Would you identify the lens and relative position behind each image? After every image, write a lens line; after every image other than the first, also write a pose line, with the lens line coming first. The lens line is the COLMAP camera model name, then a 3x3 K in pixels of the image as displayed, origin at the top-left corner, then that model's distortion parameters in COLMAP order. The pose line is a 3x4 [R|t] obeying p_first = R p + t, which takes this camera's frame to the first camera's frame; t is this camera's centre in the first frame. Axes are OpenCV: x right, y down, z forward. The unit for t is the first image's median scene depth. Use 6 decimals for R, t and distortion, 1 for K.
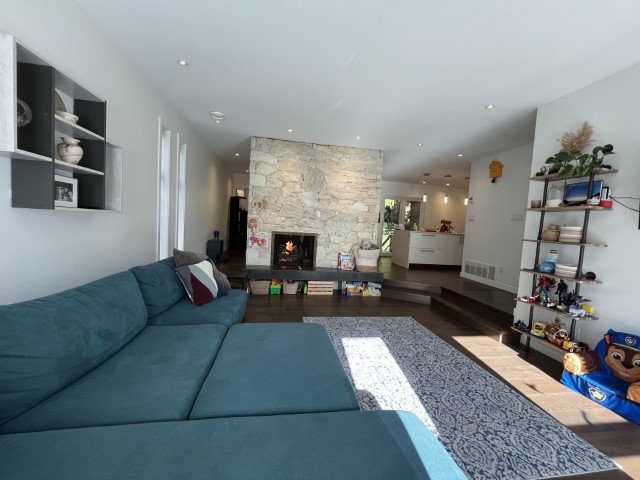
lens RADIAL K [[260.1, 0, 317.8], [0, 260.1, 239.7], [0, 0, 1]] dist [-0.002600, 0.000059]
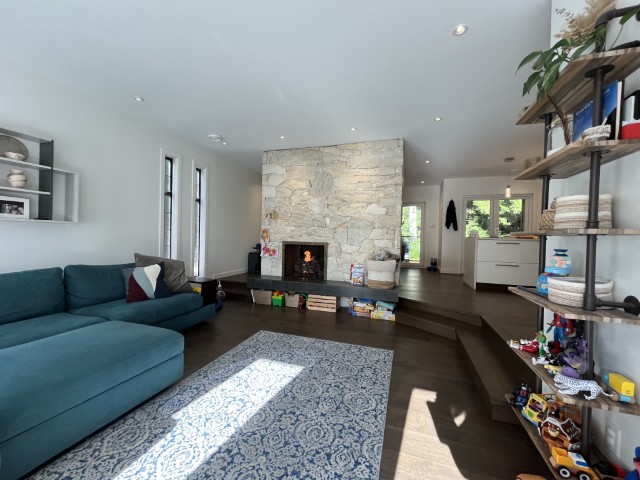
lens RADIAL K [[260.1, 0, 317.8], [0, 260.1, 239.7], [0, 0, 1]] dist [-0.002600, 0.000059]
pose [[0.883398, -0.032679, -0.467483, 0.410832], [-0.000449, 0.997506, -0.070579, 0.031663], [0.468624, 0.062559, 0.881180, 0.195568]]
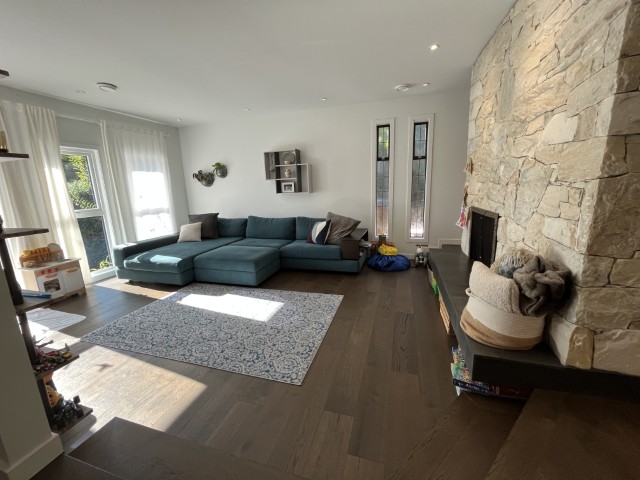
lens RADIAL K [[260.1, 0, 317.8], [0, 260.1, 239.7], [0, 0, 1]] dist [-0.002600, 0.000059]
pose [[-0.444306, 0.138872, -0.885046, 0.584595], [-0.042311, 0.983557, 0.175570, -0.048038], [0.894875, 0.115454, -0.431125, 0.959522]]
